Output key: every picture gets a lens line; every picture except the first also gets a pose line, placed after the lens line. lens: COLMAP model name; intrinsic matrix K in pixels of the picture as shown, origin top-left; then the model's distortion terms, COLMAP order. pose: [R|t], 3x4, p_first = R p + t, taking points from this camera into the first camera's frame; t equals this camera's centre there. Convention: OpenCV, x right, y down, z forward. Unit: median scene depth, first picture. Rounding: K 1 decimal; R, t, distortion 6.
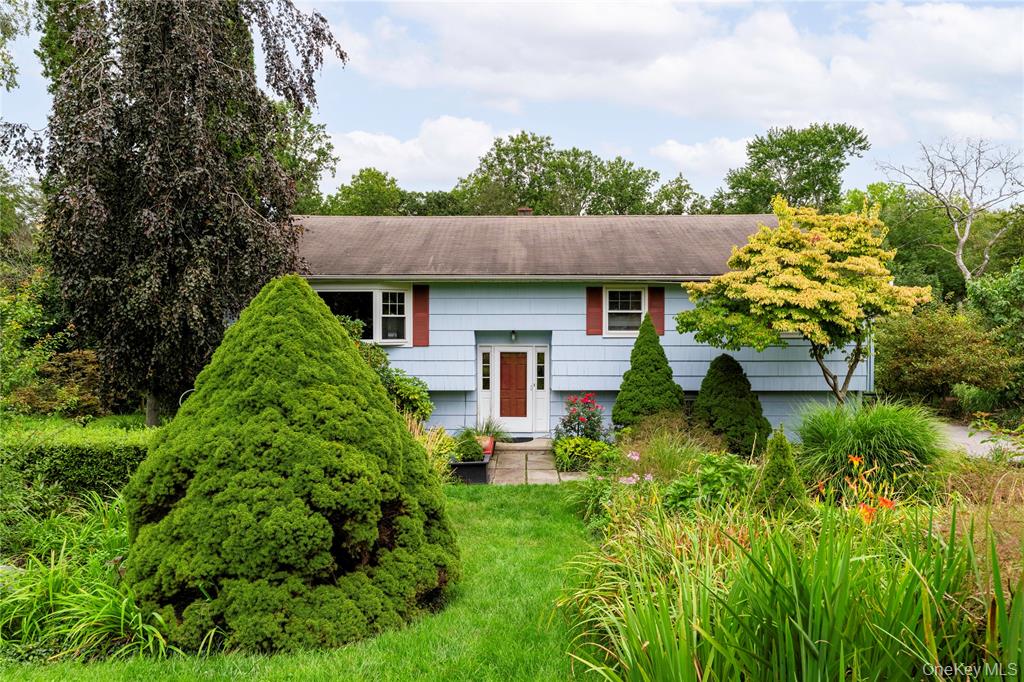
lens RADIAL K [[694.1, 0, 512.0], [0, 694.1, 341.0], [0, 0, 1]] dist [-0.004233, -0.000368]
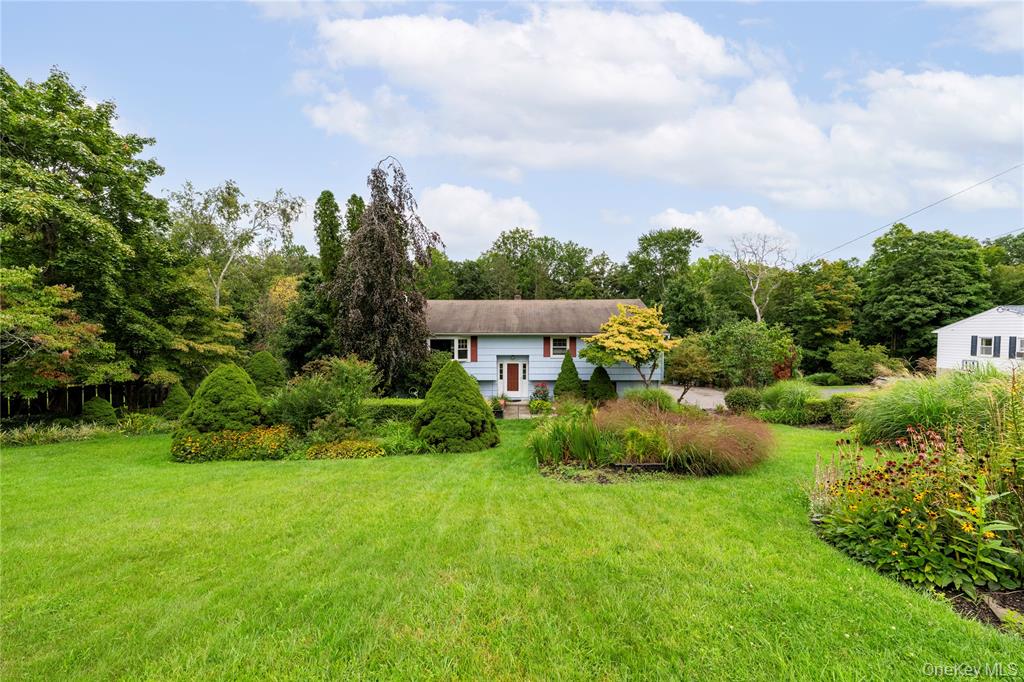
lens RADIAL K [[420.3, 0, 512.0], [0, 420.3, 341.0], [0, 0, 1]] dist [-0.000210, -0.000219]
pose [[0.999991, 0.000144, 0.004257, -0.007231], [-0.000188, 0.999948, 0.010235, -0.078865], [-0.004255, -0.010236, 0.999939, -0.447022]]
